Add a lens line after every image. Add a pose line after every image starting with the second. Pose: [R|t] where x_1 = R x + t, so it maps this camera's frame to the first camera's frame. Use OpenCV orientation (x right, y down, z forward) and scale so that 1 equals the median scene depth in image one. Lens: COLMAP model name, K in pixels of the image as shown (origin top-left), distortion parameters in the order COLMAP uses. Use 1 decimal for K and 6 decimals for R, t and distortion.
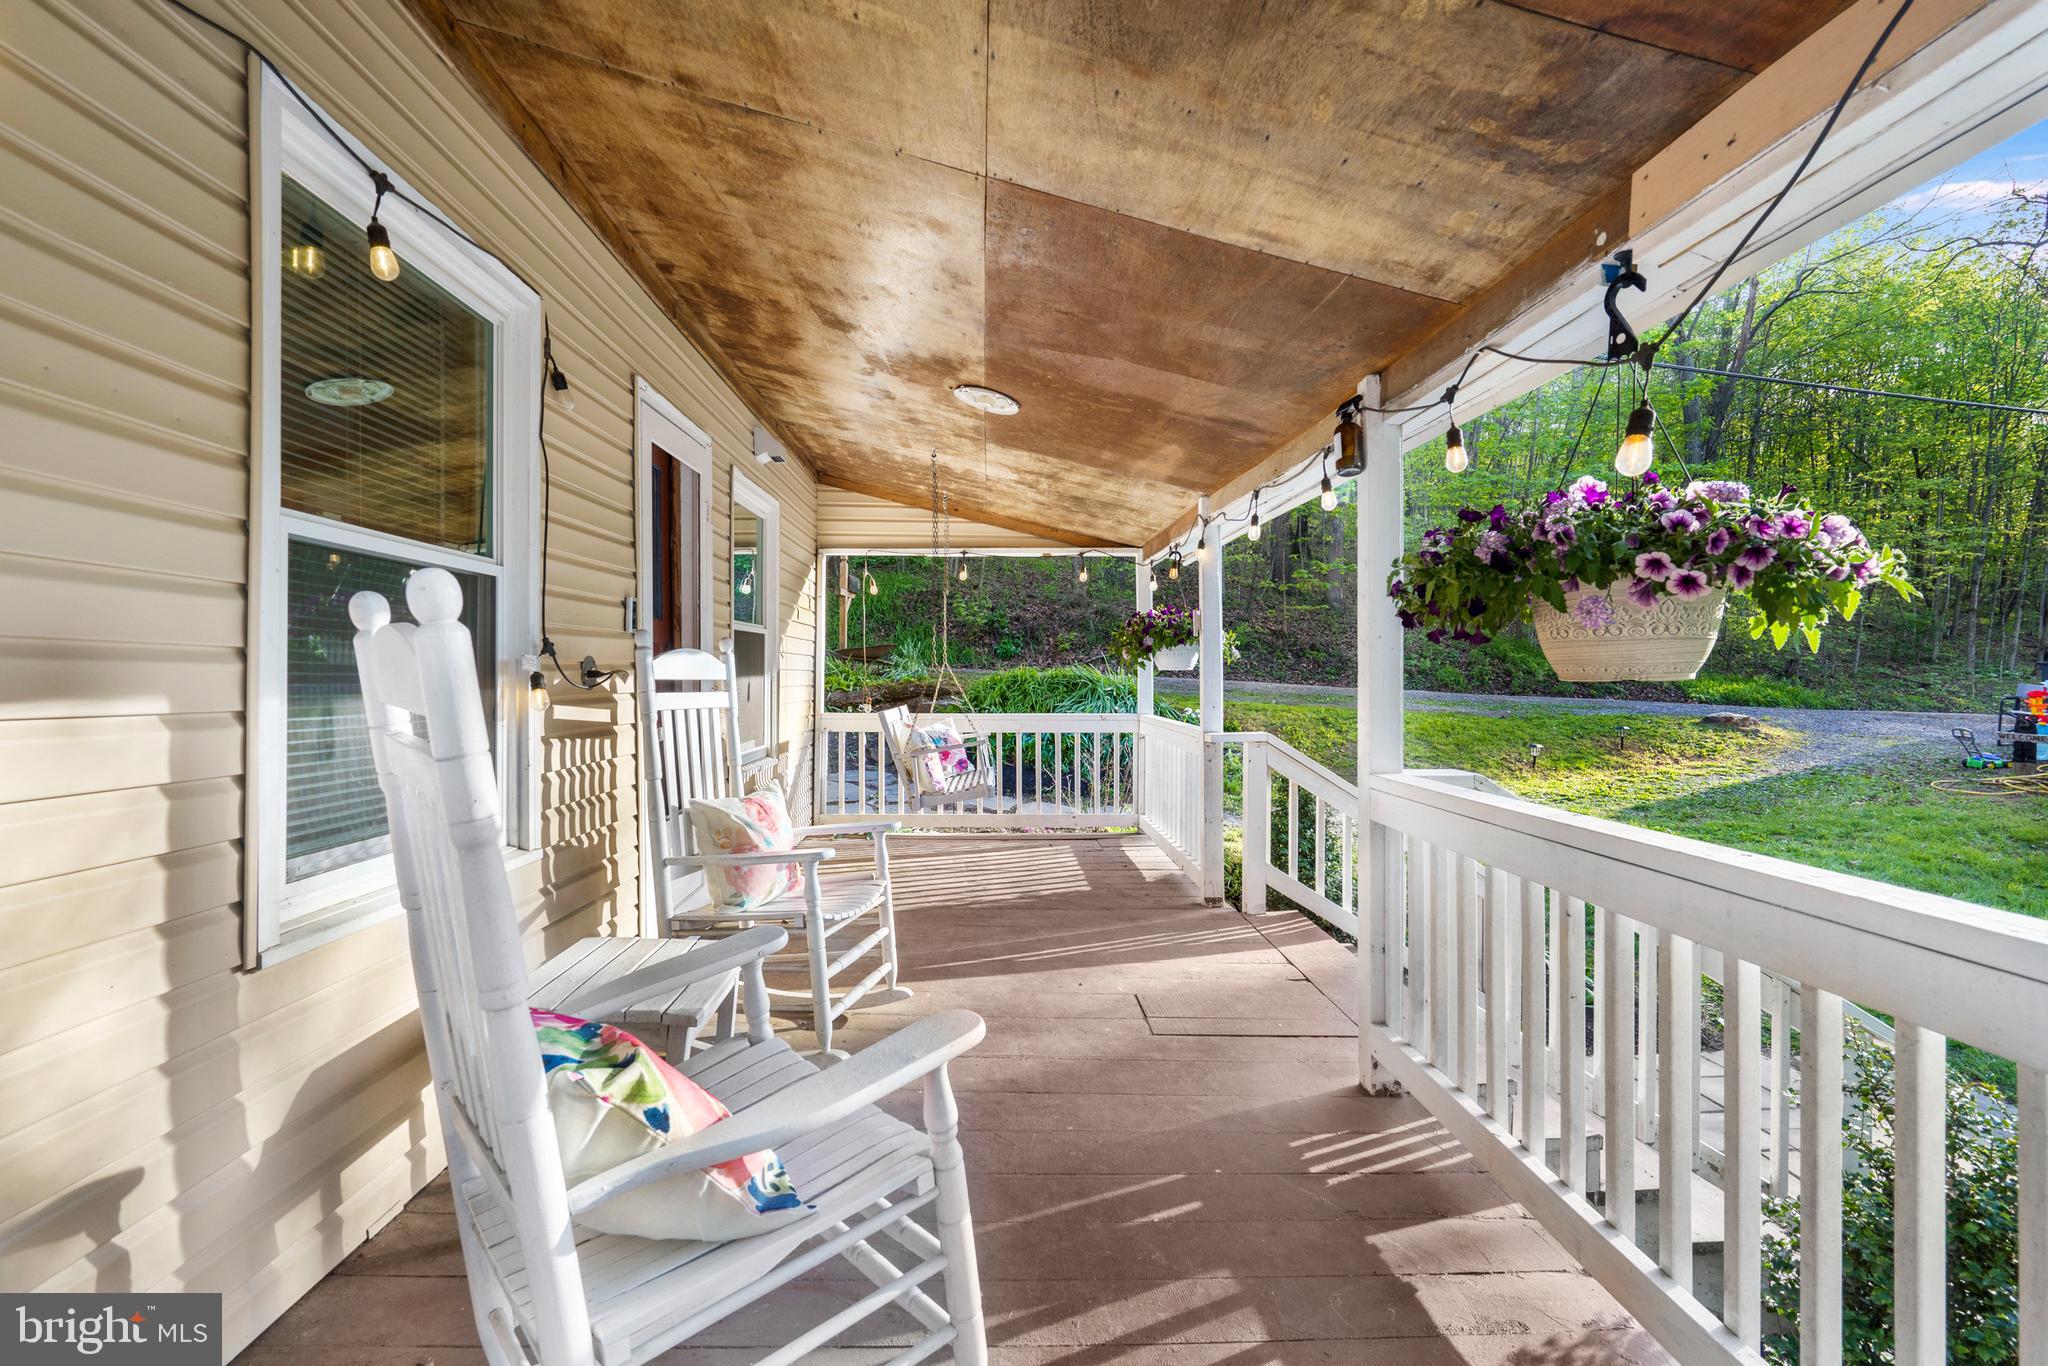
lens RADIAL K [[938.4, 0, 1012.6], [0, 938.4, 686.4], [0, 0, 1]] dist [-0.003249, 0.000615]
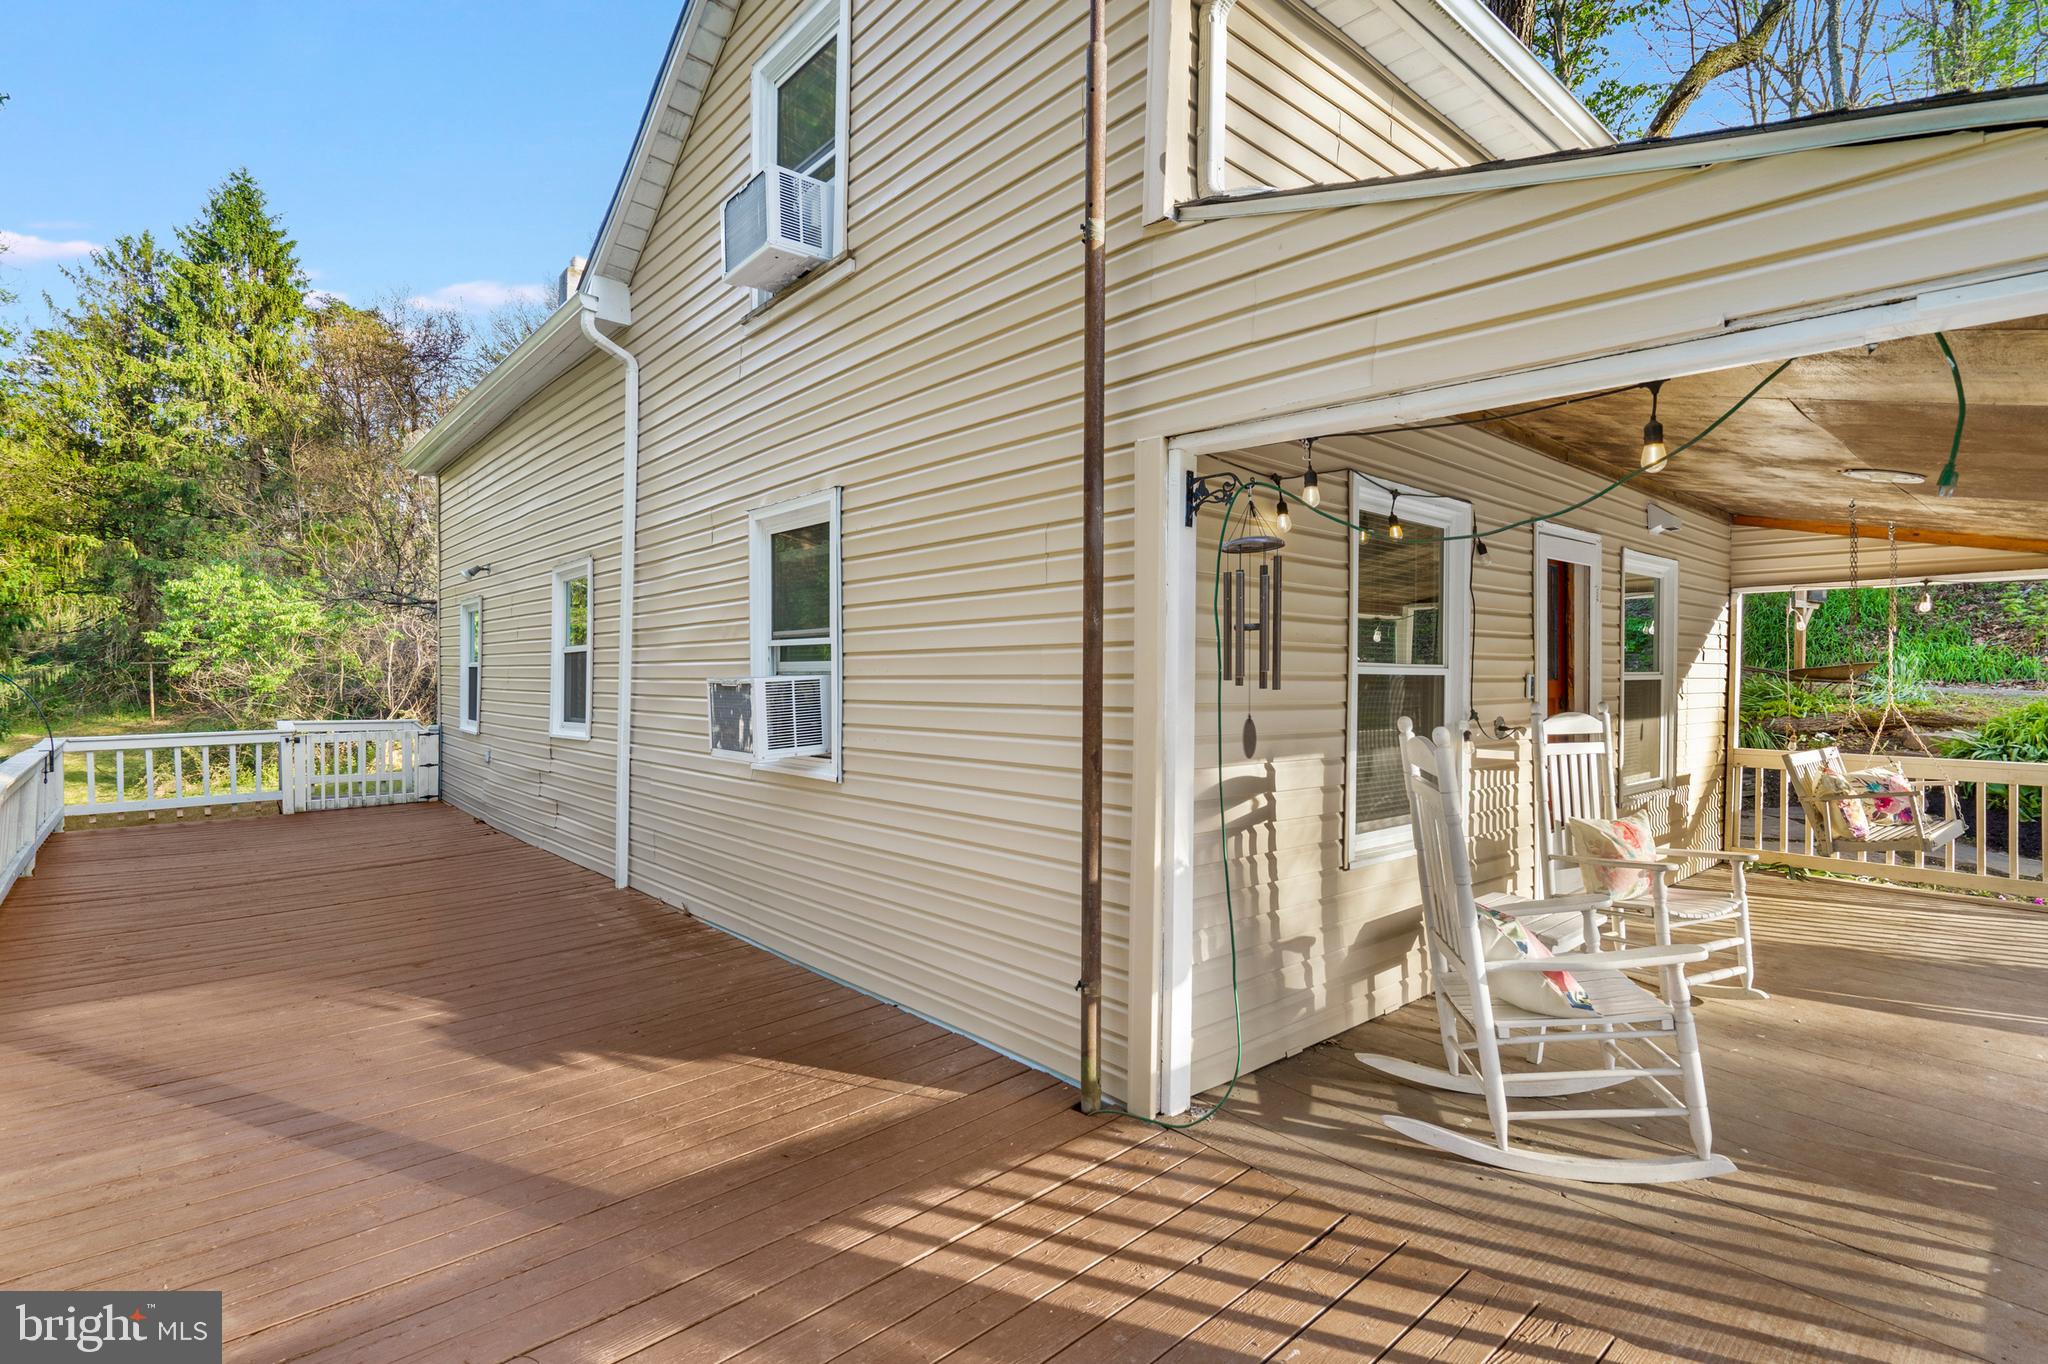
lens RADIAL K [[938.4, 0, 1018.1], [0, 938.4, 693.0], [0, 0, 1]] dist [-0.003249, 0.000615]
pose [[0.618355, 0.009284, -0.785844, 0.264610], [-0.007229, 0.999955, 0.006125, -0.074342], [0.785866, 0.001894, 0.618394, -0.565609]]
